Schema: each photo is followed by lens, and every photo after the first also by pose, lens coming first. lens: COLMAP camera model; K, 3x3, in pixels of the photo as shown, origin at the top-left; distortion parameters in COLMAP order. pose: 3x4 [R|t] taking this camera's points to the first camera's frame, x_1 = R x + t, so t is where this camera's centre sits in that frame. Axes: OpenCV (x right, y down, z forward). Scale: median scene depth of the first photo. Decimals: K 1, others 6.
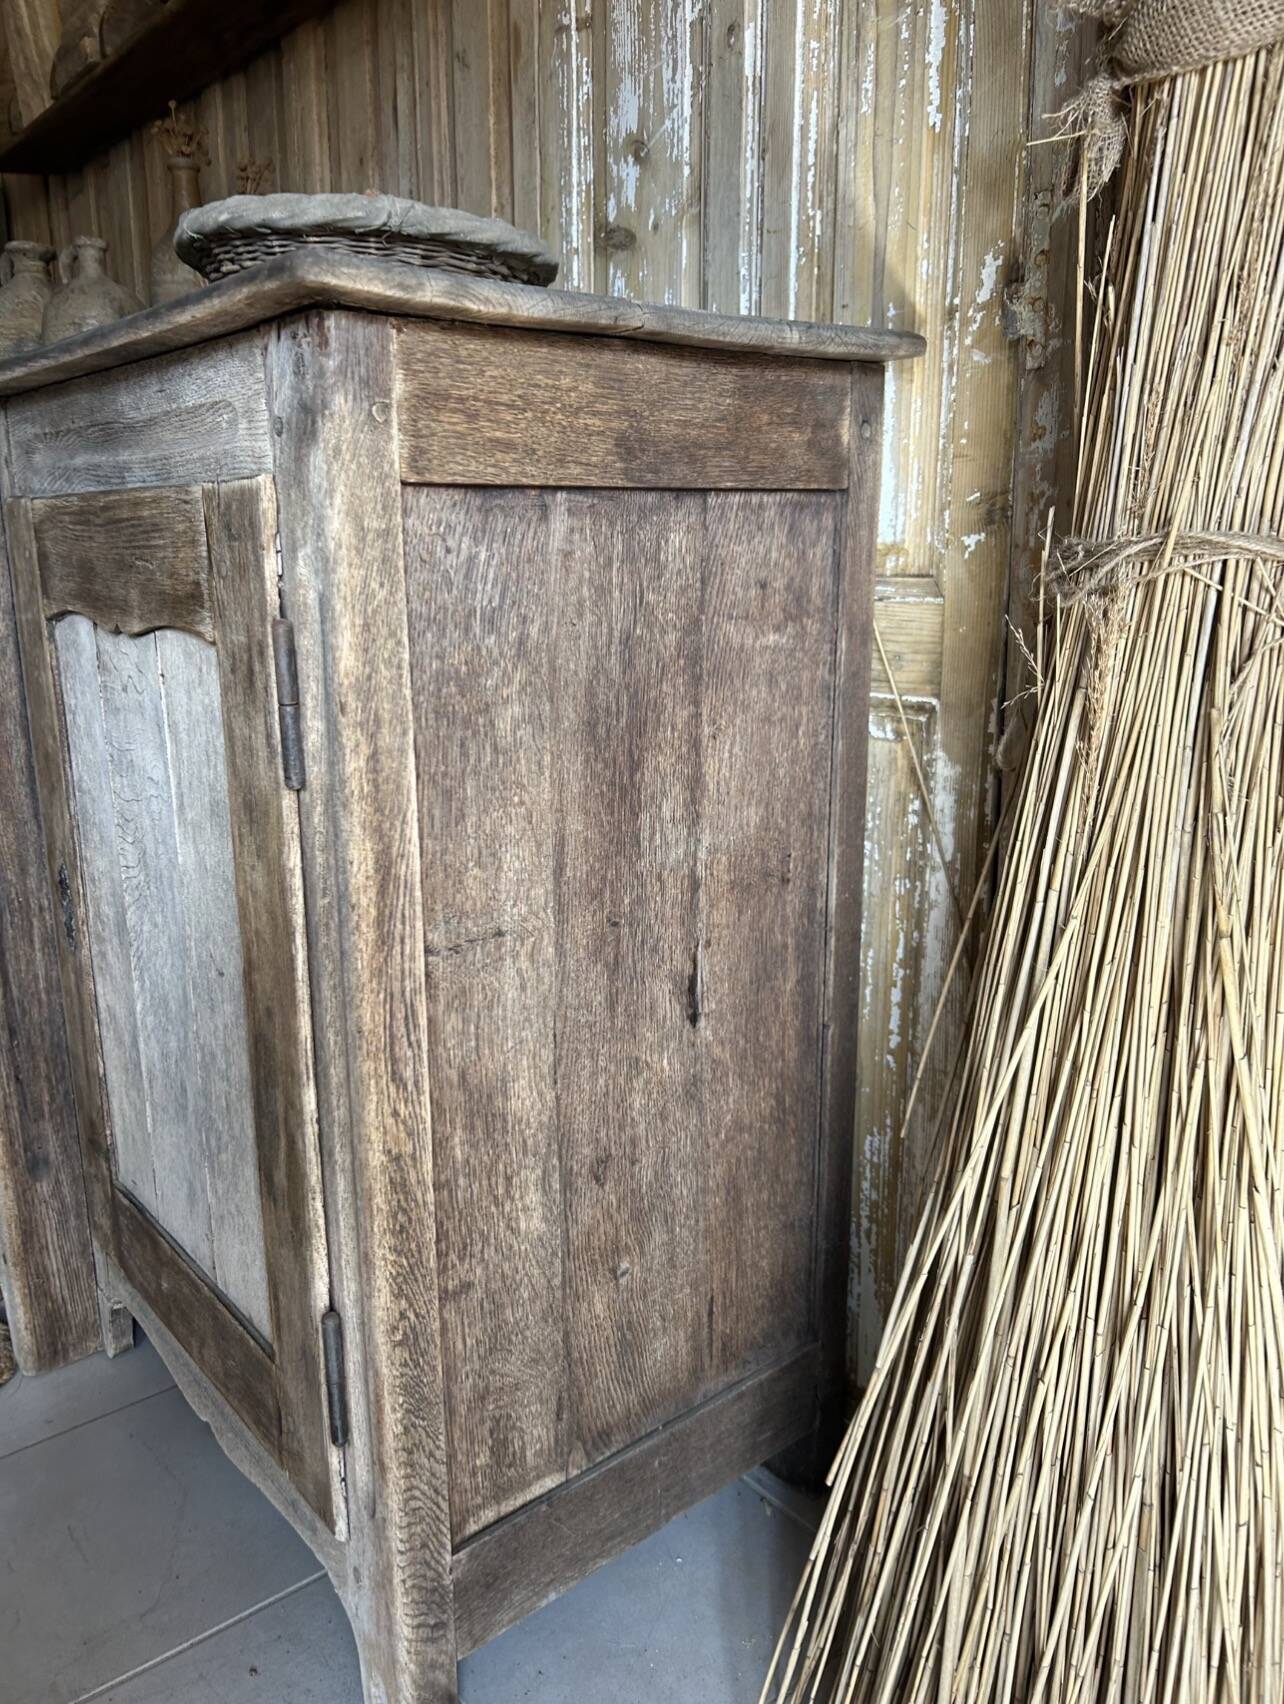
lens RADIAL K [[1289.7, 0, 642.0], [0, 1289.7, 852.0], [0, 0, 1]] dist [0.057685, -0.073413]
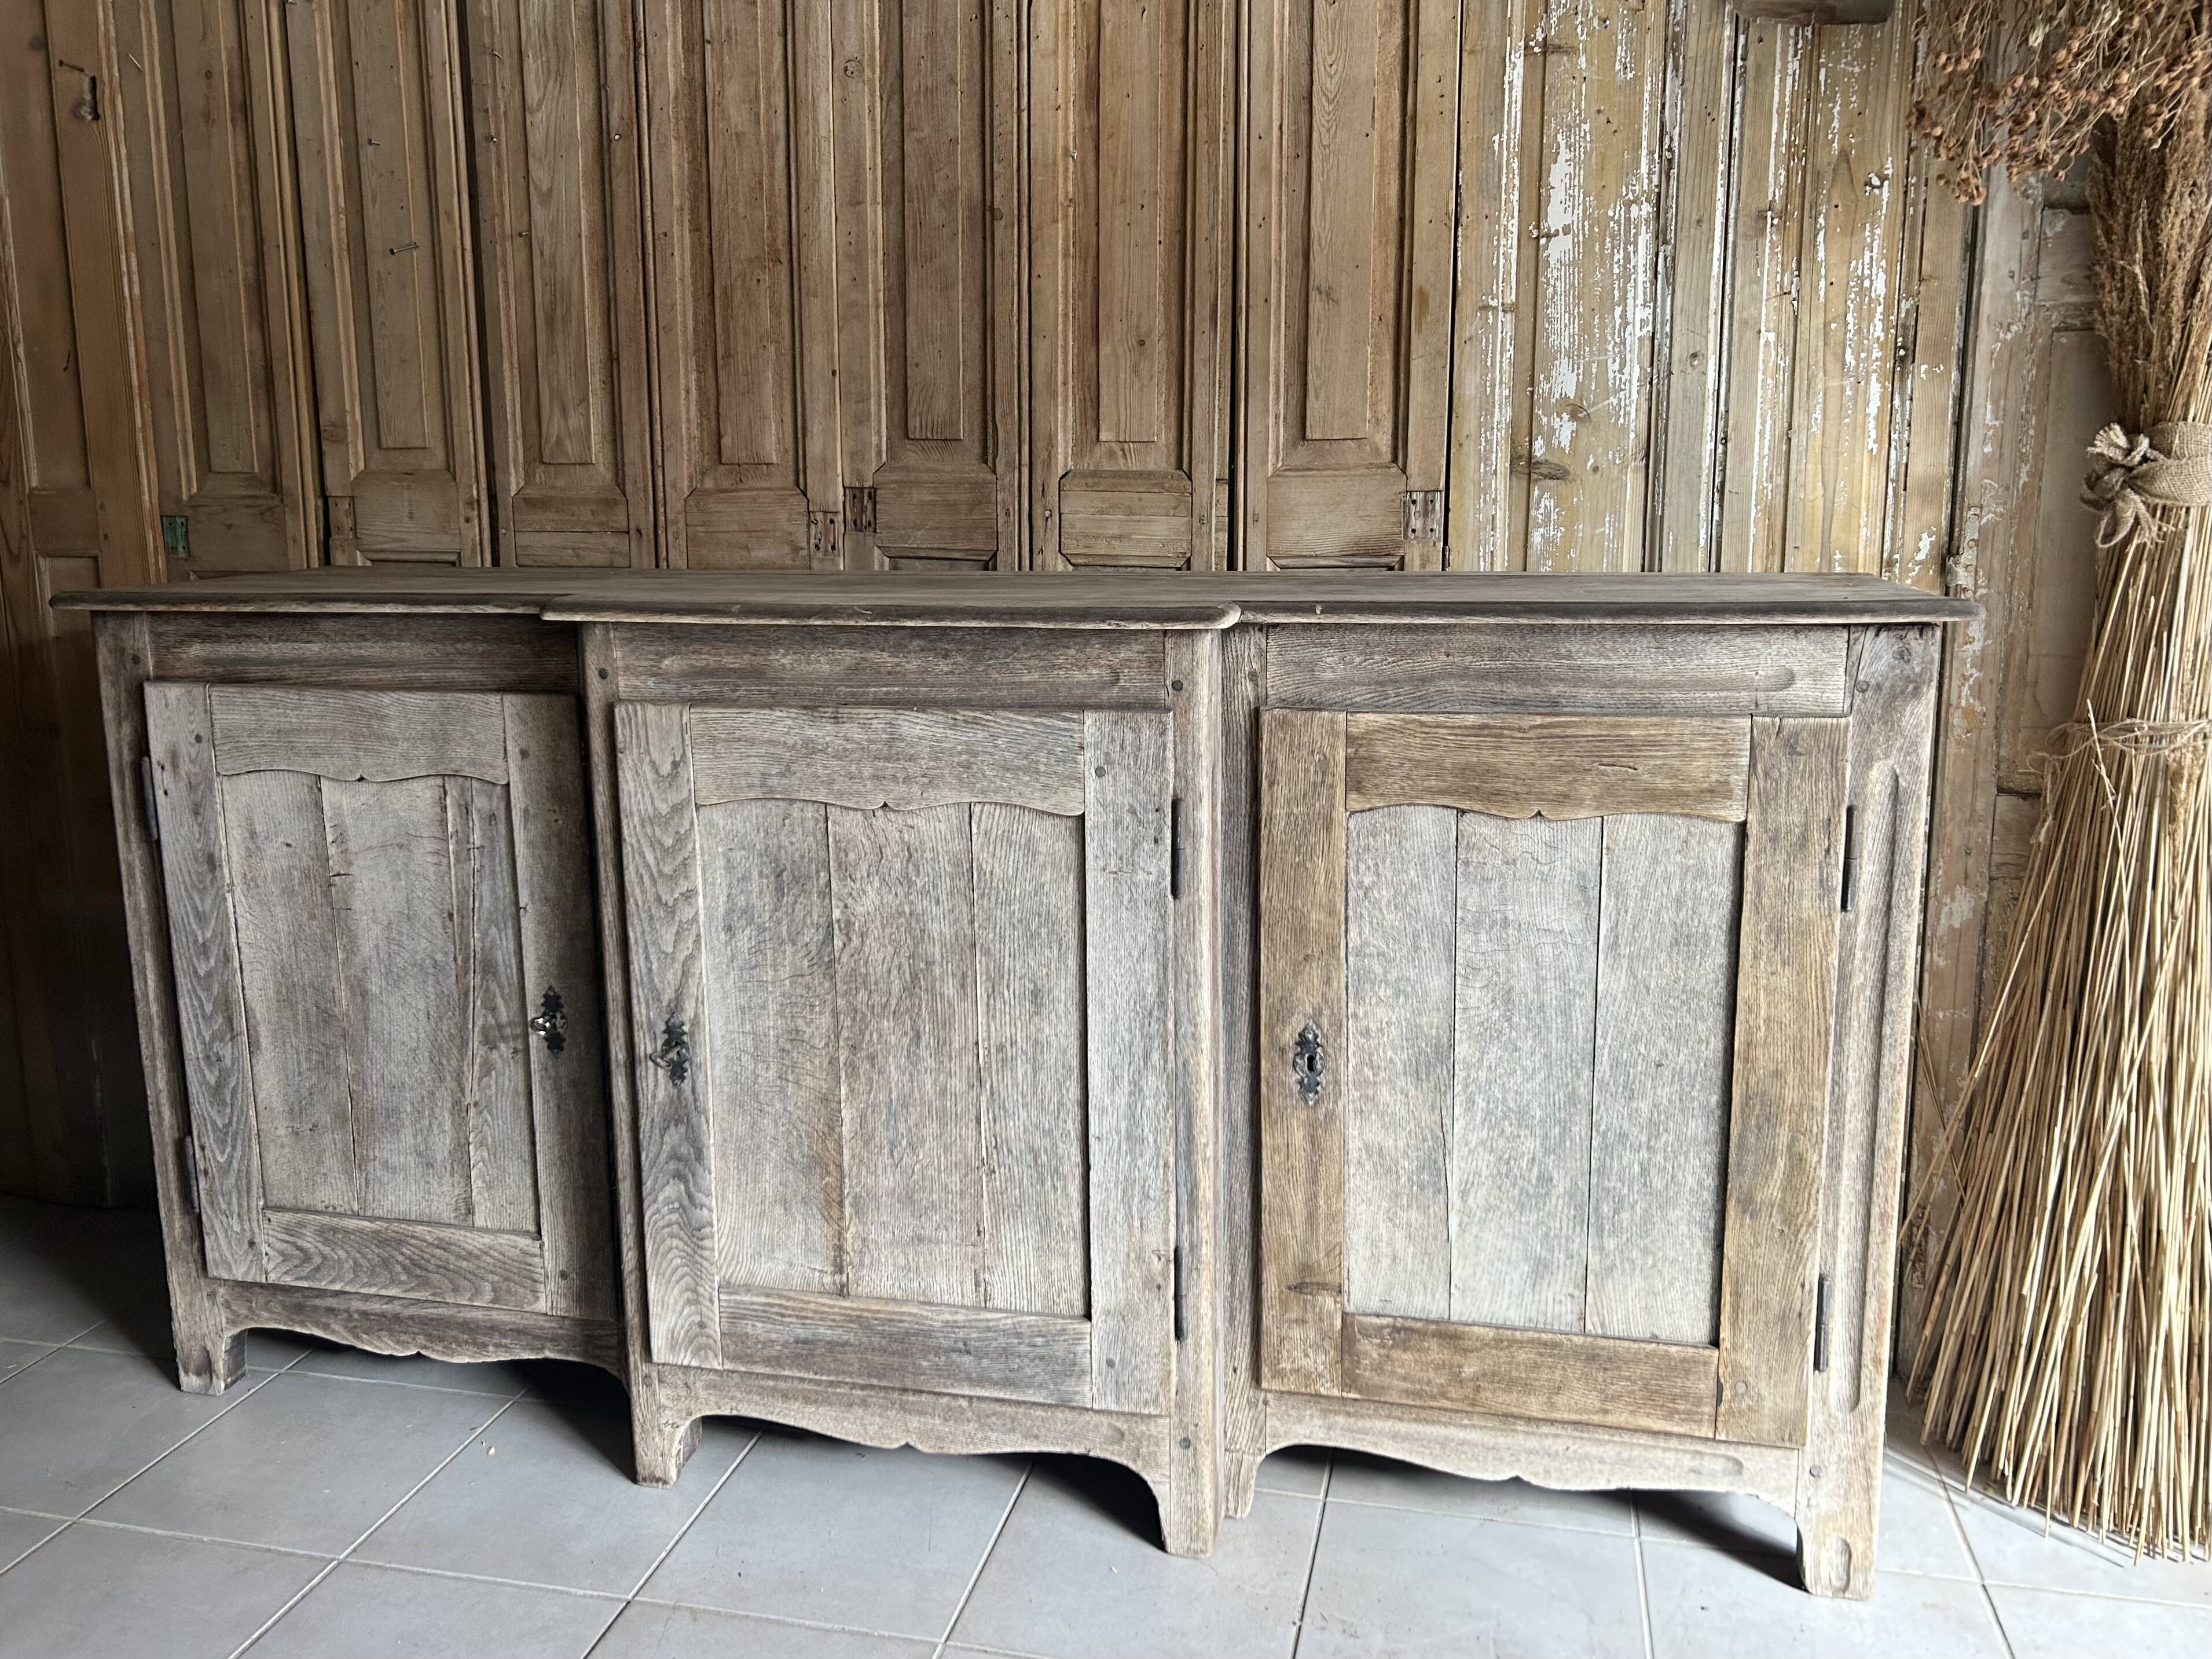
lens RADIAL K [[1747.0, 0, 1098.5], [0, 1747.0, 794.5], [0, 0, 1]] dist [0.040426, -0.034683]
pose [[0.797678, -0.108015, 0.593332, -1.775615], [0.150218, 0.988408, -0.022016, -0.221279], [-0.584076, 0.106691, 0.804657, -0.136267]]
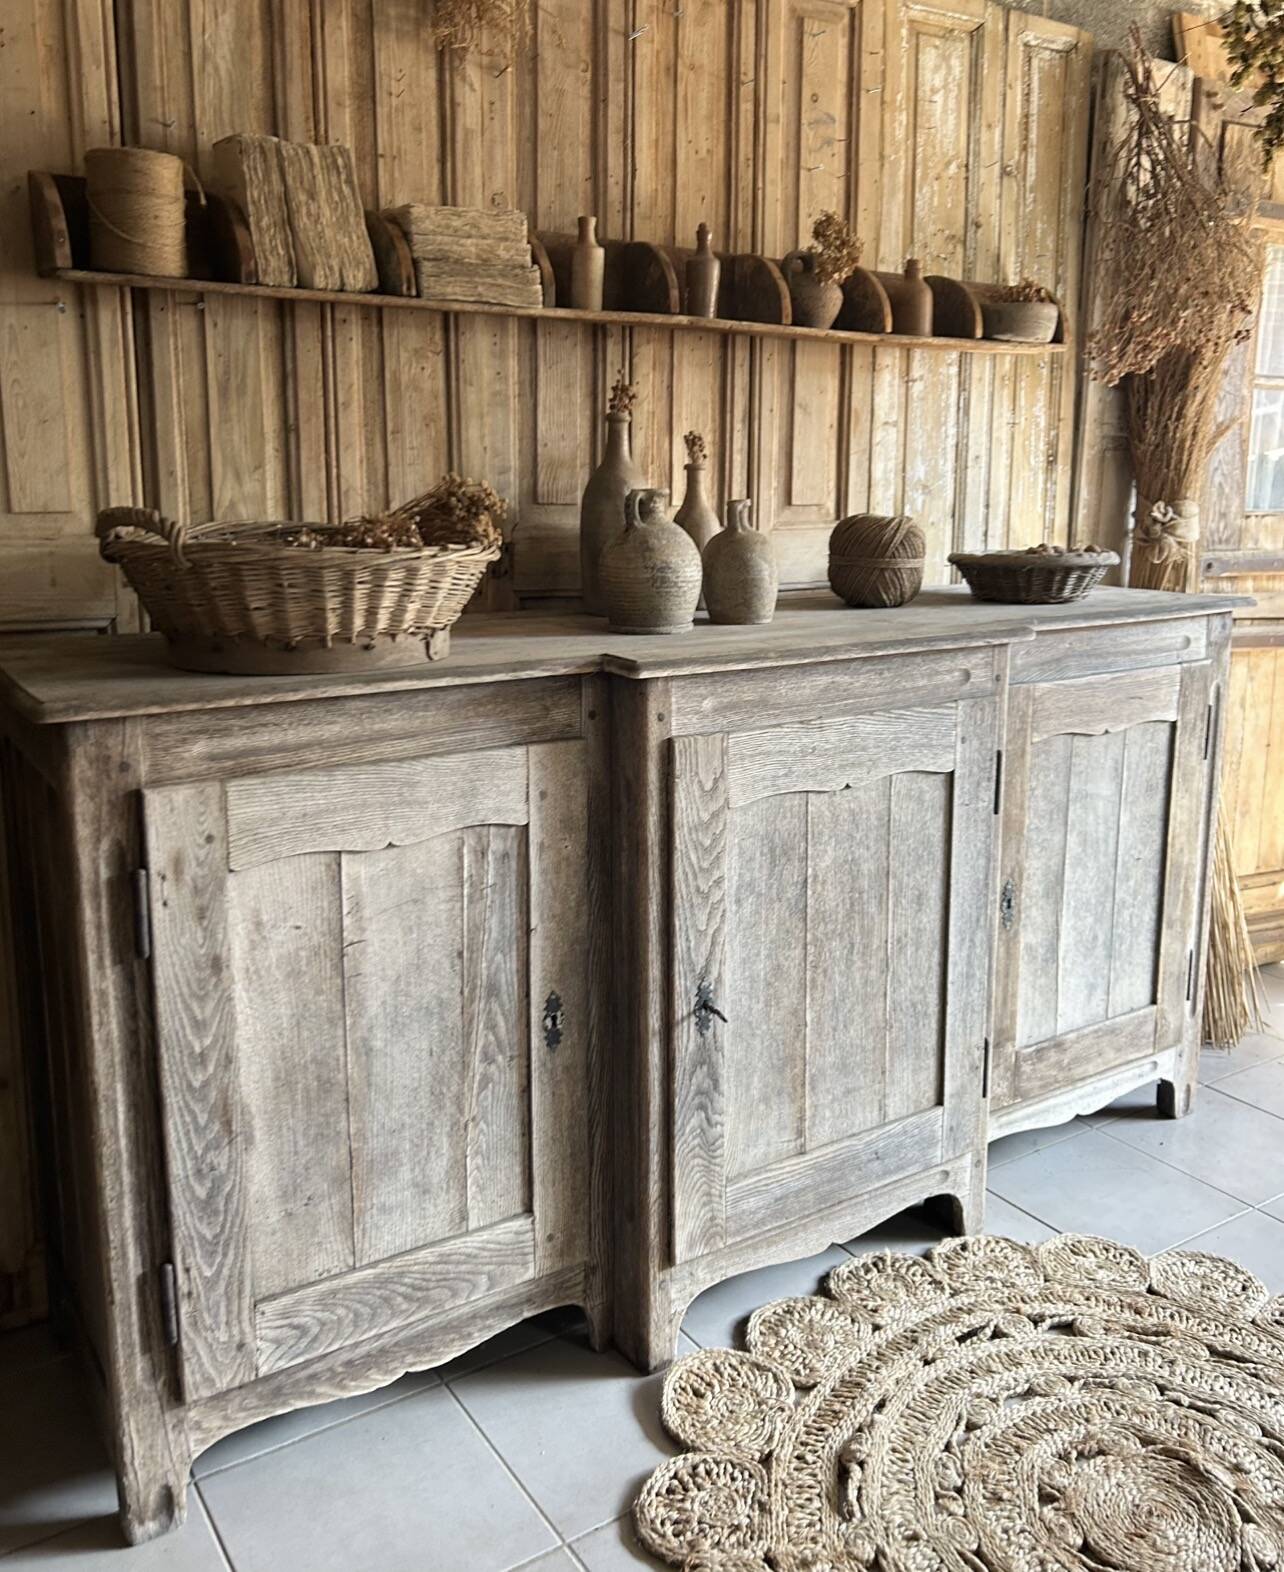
lens RADIAL K [[1353.7, 0, 655.6], [0, 1353.7, 720.9], [0, 0, 1]] dist [0.055176, -0.058817]
pose [[0.113882, -0.179394, 0.977164, -2.789478], [0.235999, 0.960294, 0.148793, -0.724129], [-0.965057, 0.213665, 0.151697, 1.392616]]
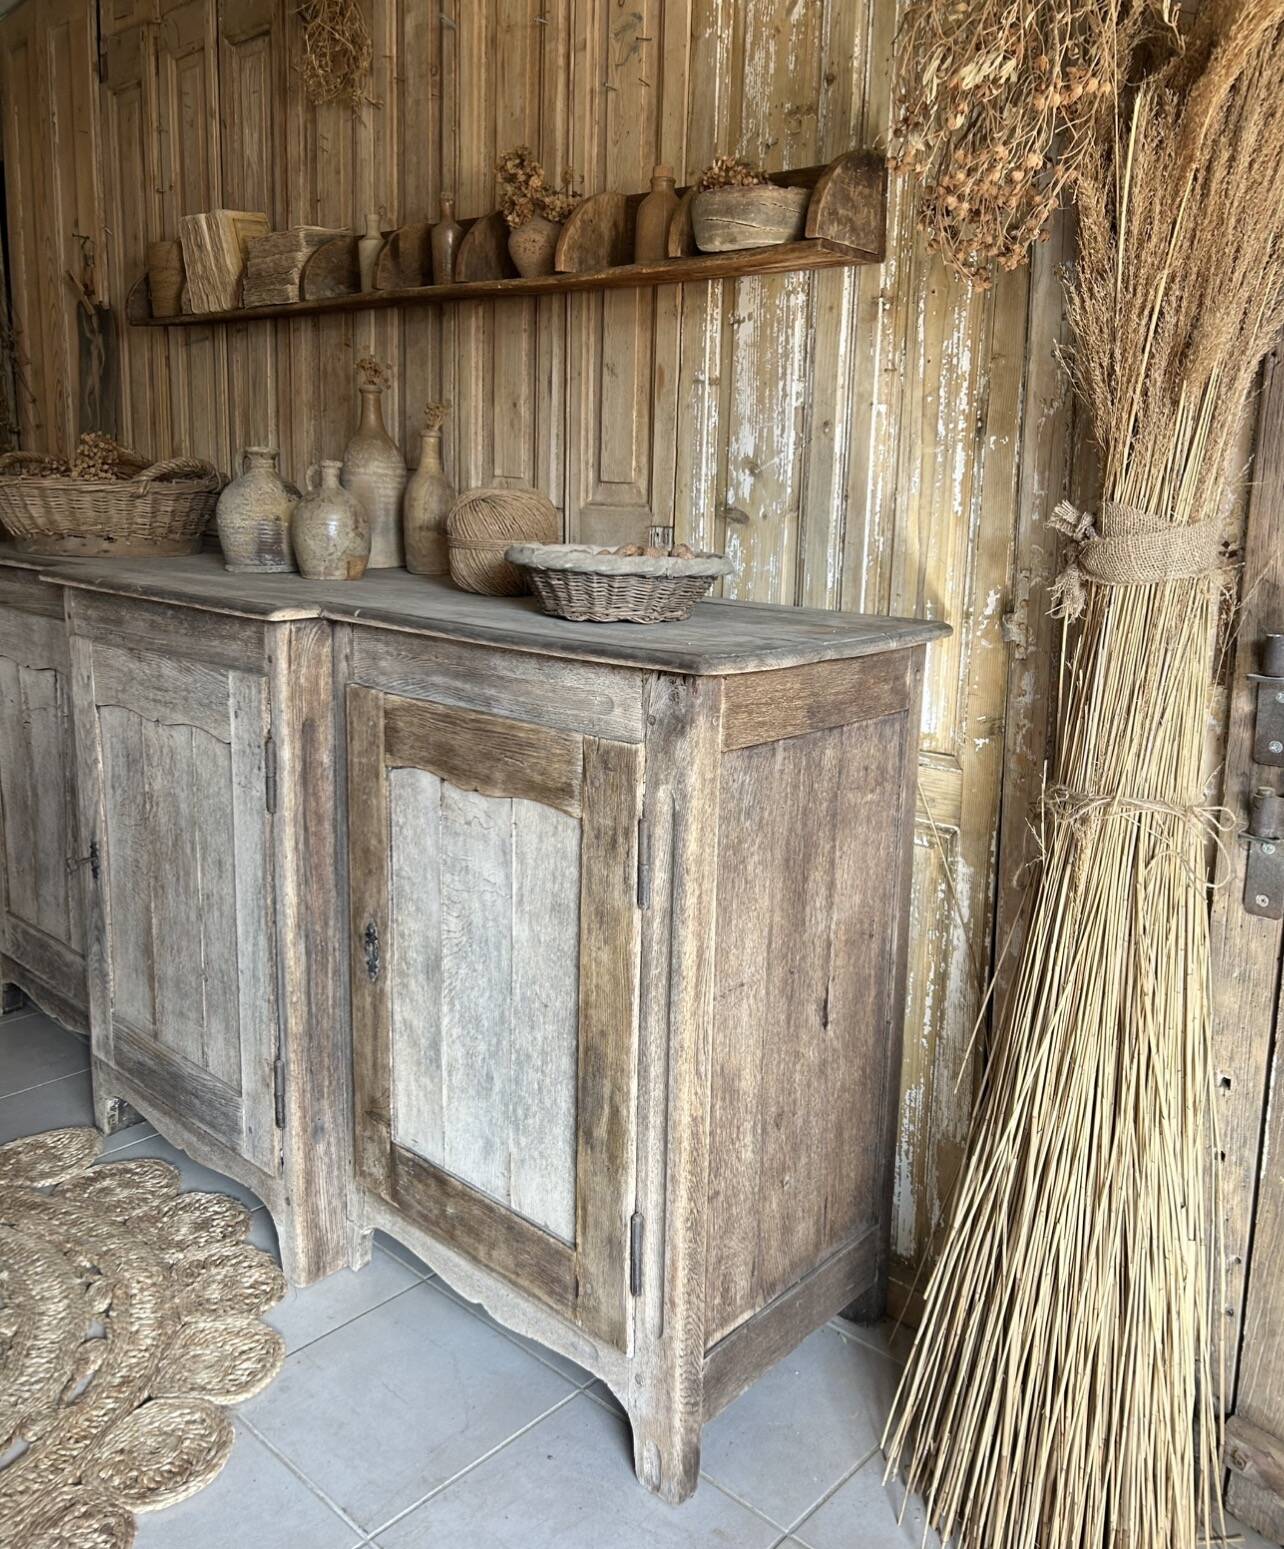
lens RADIAL K [[1279.2, 0, 662.5], [0, 1279.2, 704.6], [0, 0, 1]] dist [0.109325, -0.226125]
pose [[0.989809, 0.002466, 0.142380, -0.401659], [0.006100, 0.998198, -0.059690, -0.182807], [-0.142271, 0.059951, 0.988011, -0.628668]]
